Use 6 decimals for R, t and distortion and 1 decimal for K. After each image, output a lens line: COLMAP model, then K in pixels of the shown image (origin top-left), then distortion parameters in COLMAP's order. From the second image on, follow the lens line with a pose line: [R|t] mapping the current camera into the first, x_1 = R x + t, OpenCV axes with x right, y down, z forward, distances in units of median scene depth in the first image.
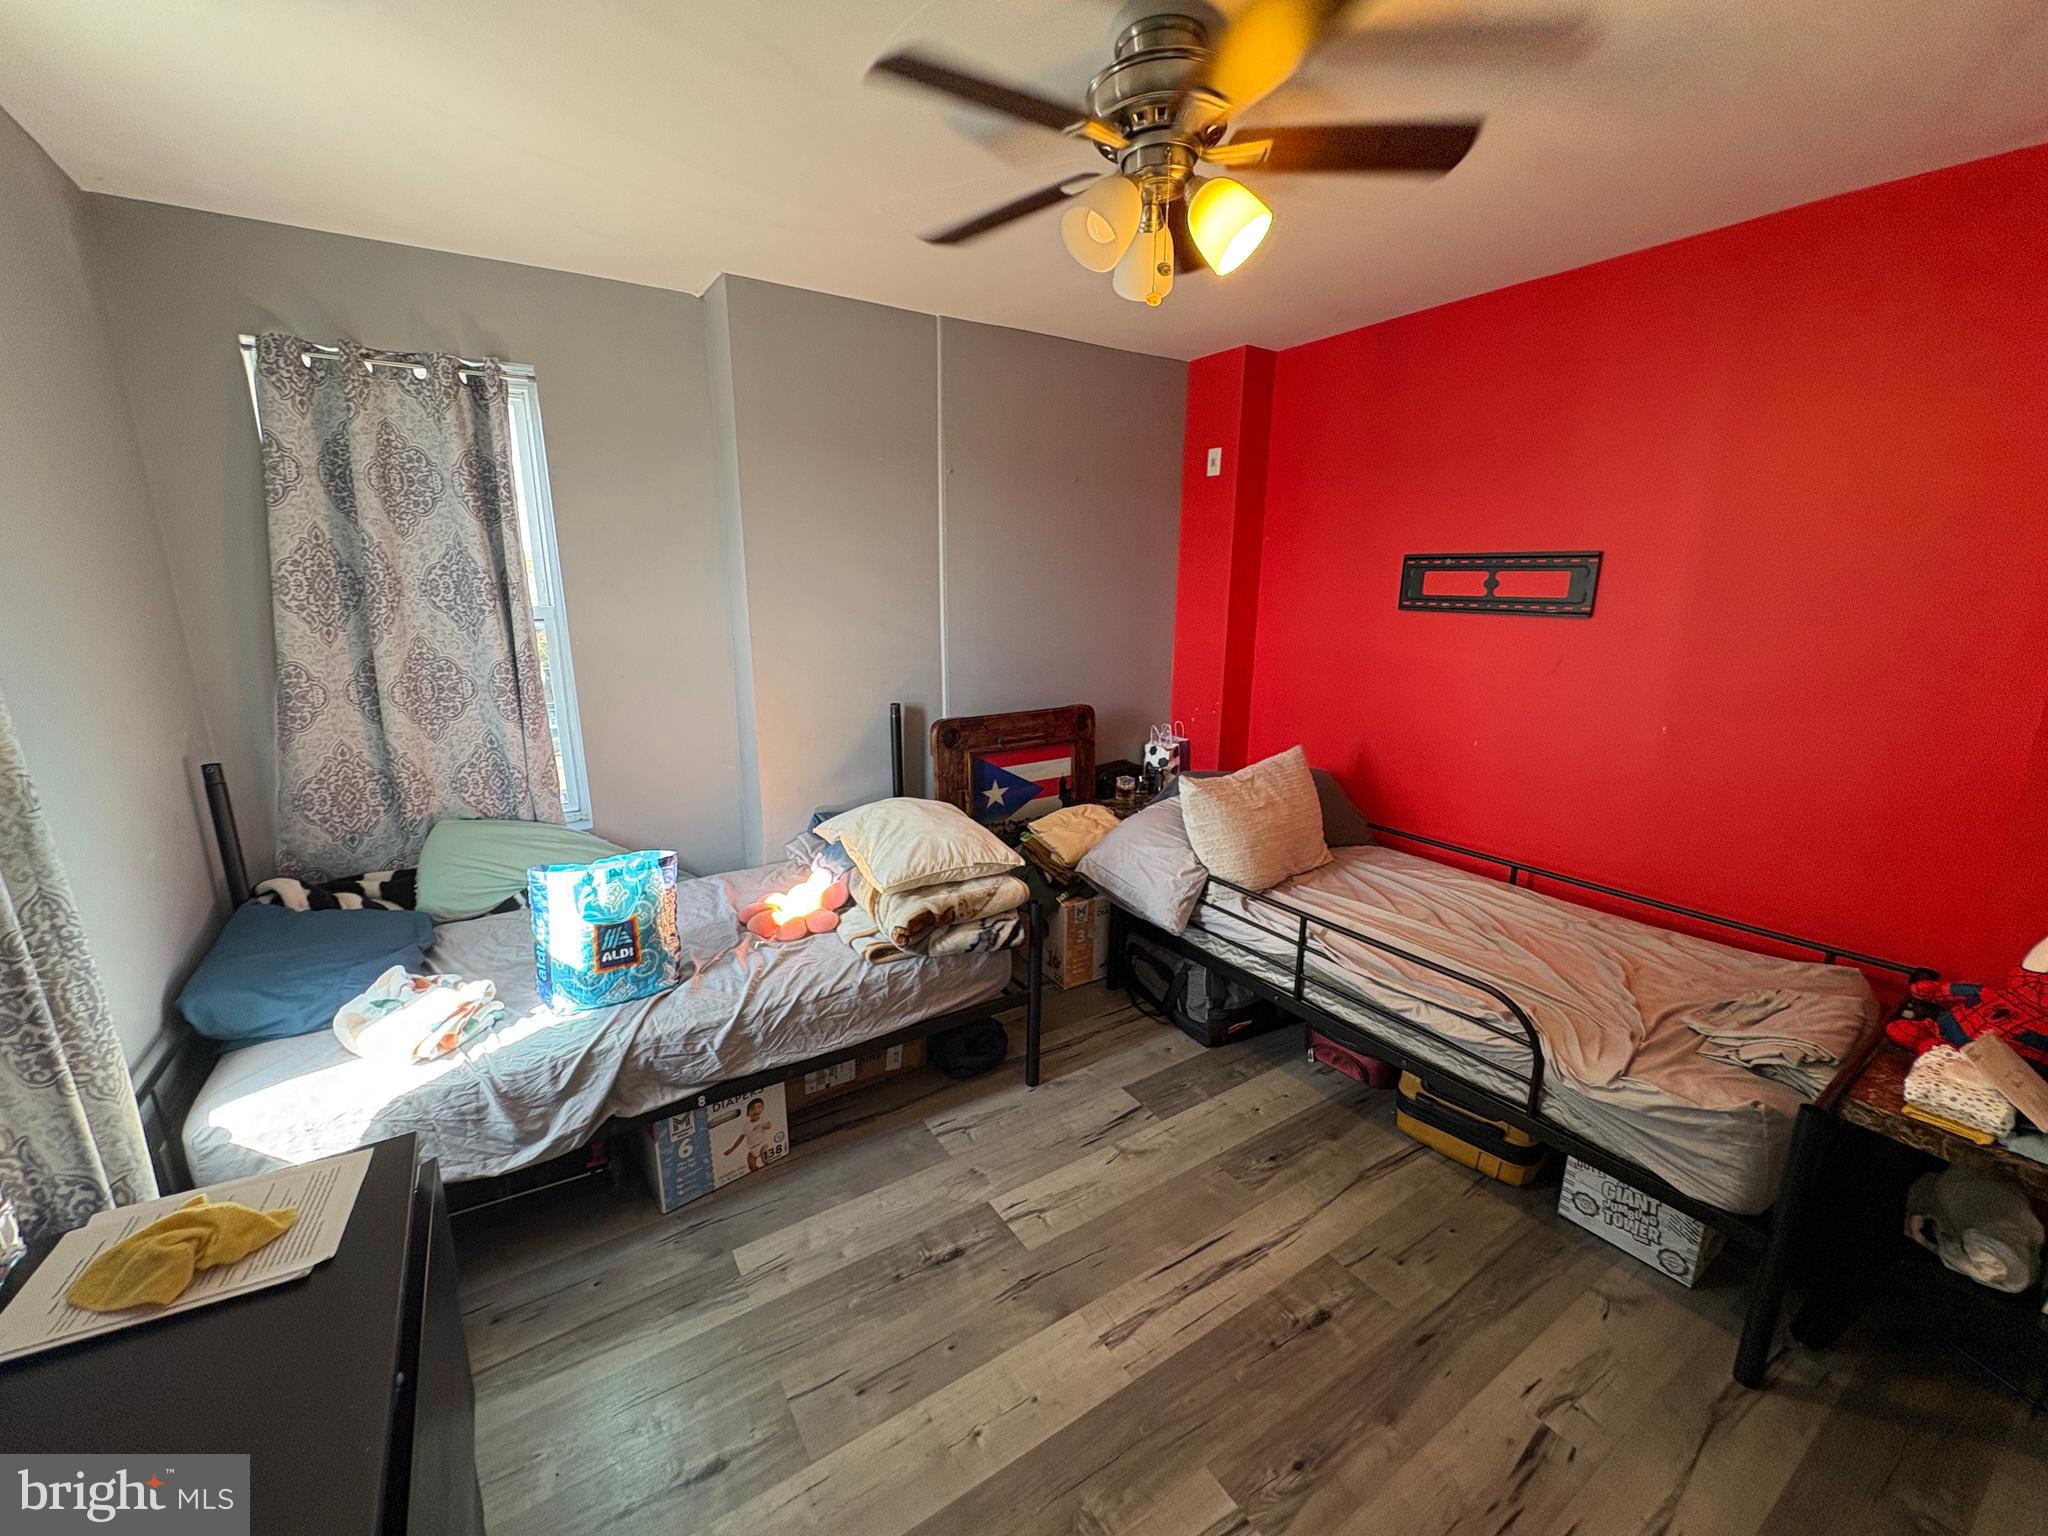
lens RADIAL K [[822.8, 0, 1024.7], [0, 822.8, 767.7], [0, 0, 1]] dist [0.000170, 0.001044]
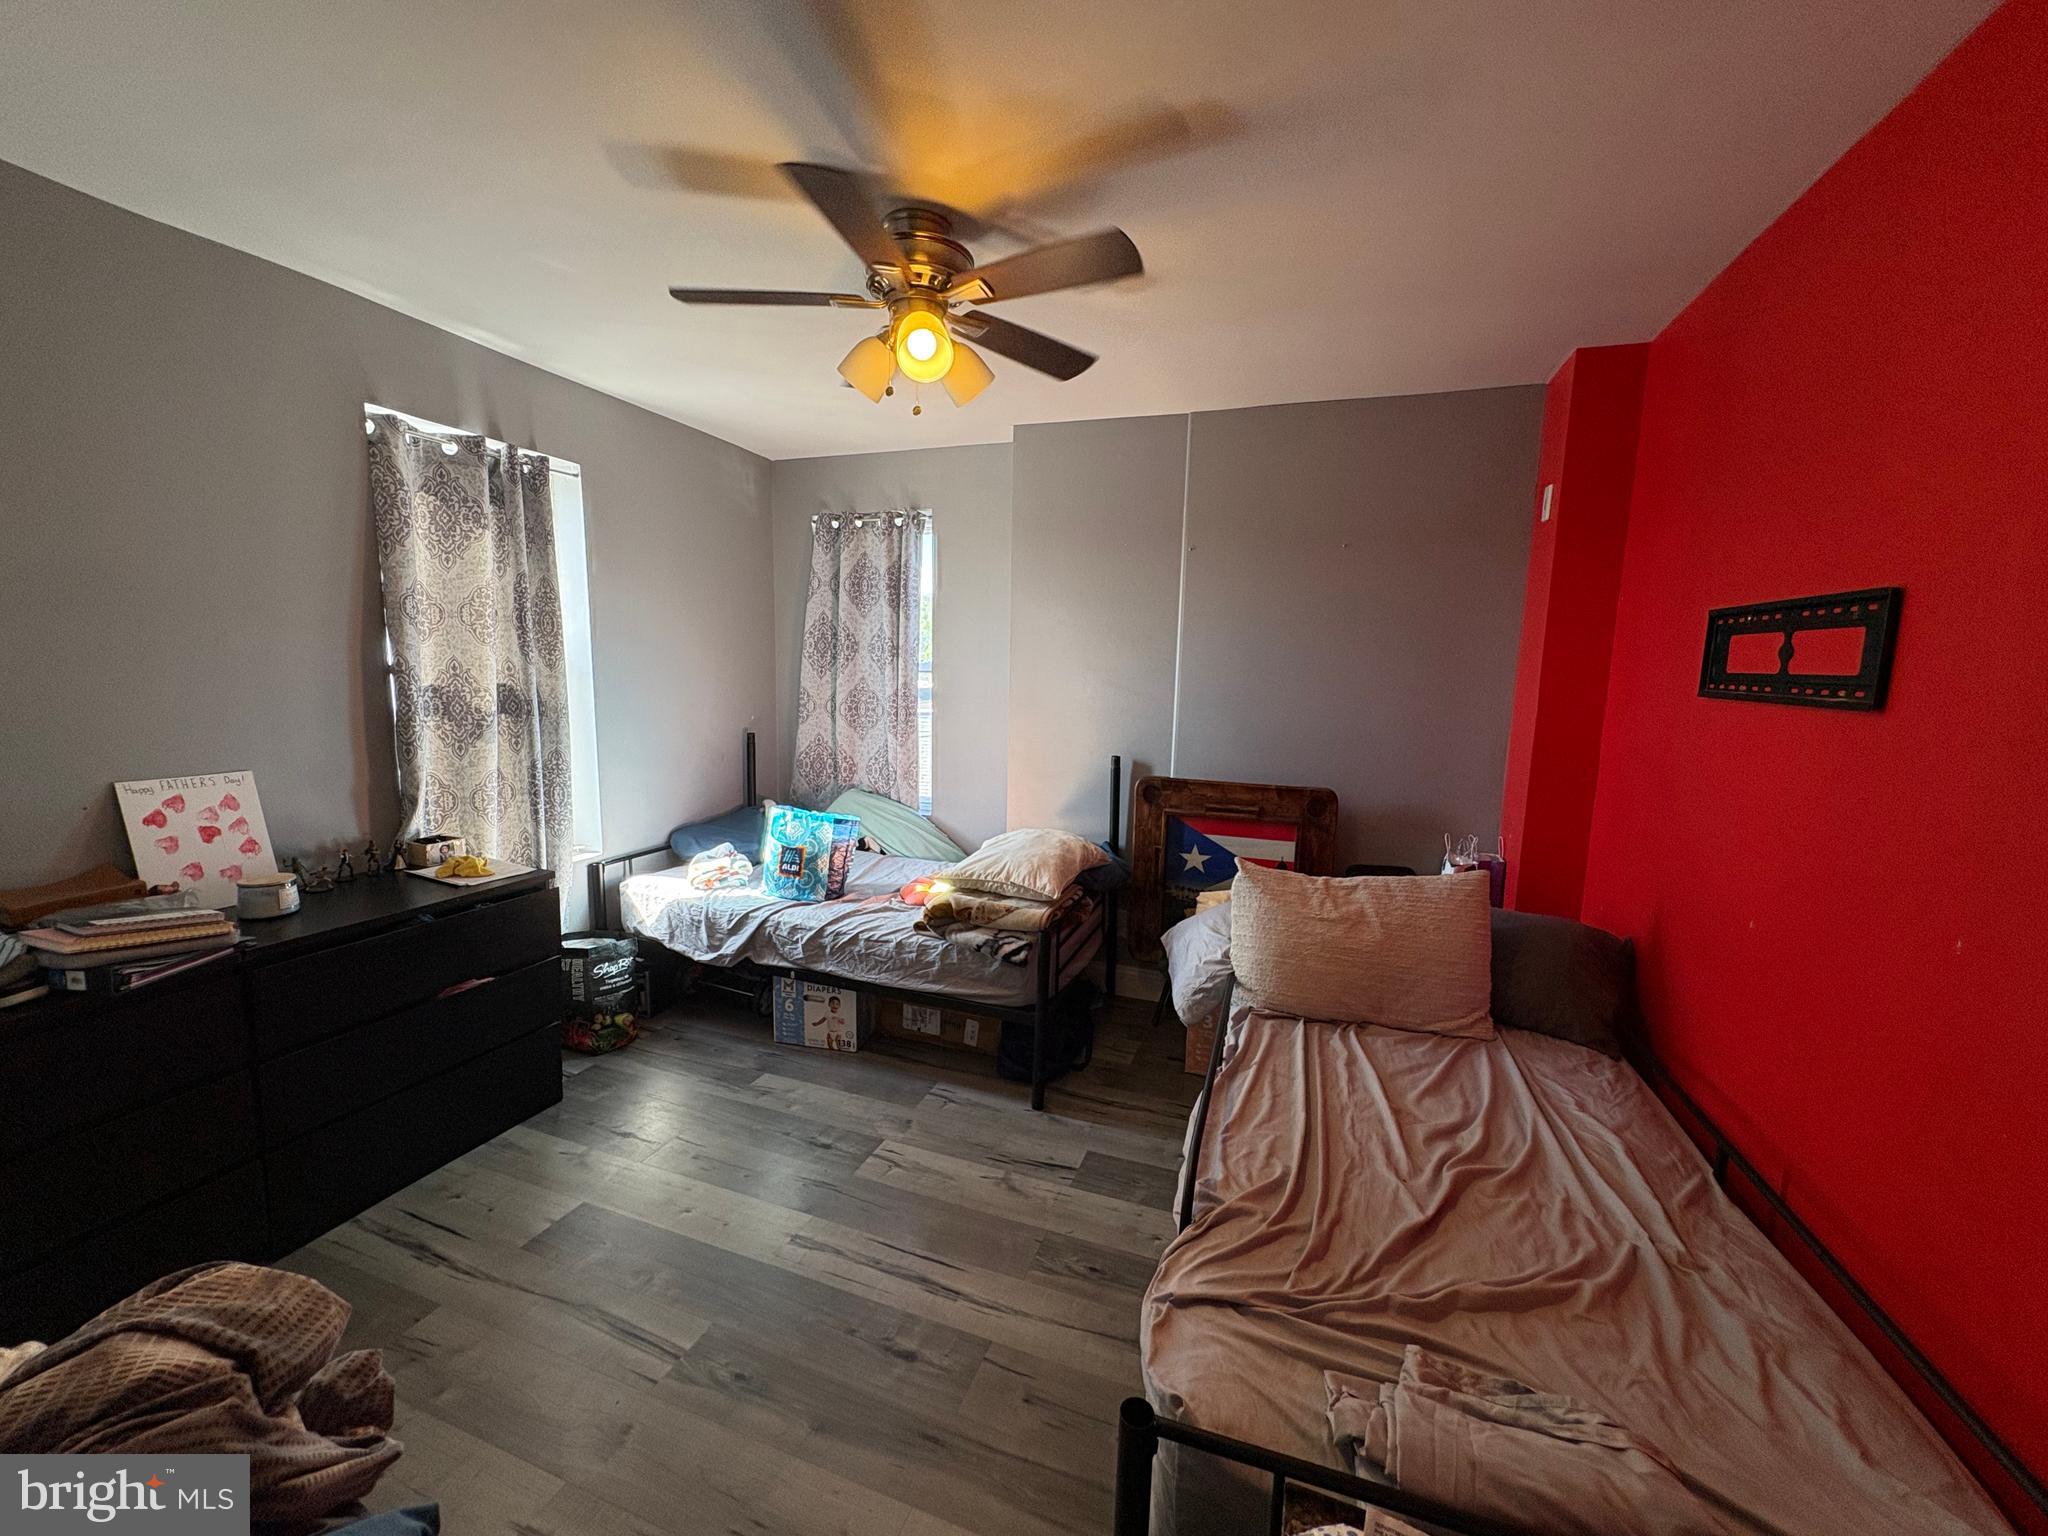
lens RADIAL K [[822.8, 0, 1021.3], [0, 822.8, 771.1], [0, 0, 1]] dist [0.000170, 0.001044]
pose [[0.597972, 0.121008, -0.792330, 0.897673], [-0.205987, 0.978536, -0.006012, -0.033844], [0.774596, 0.166805, 0.610063, 0.302694]]
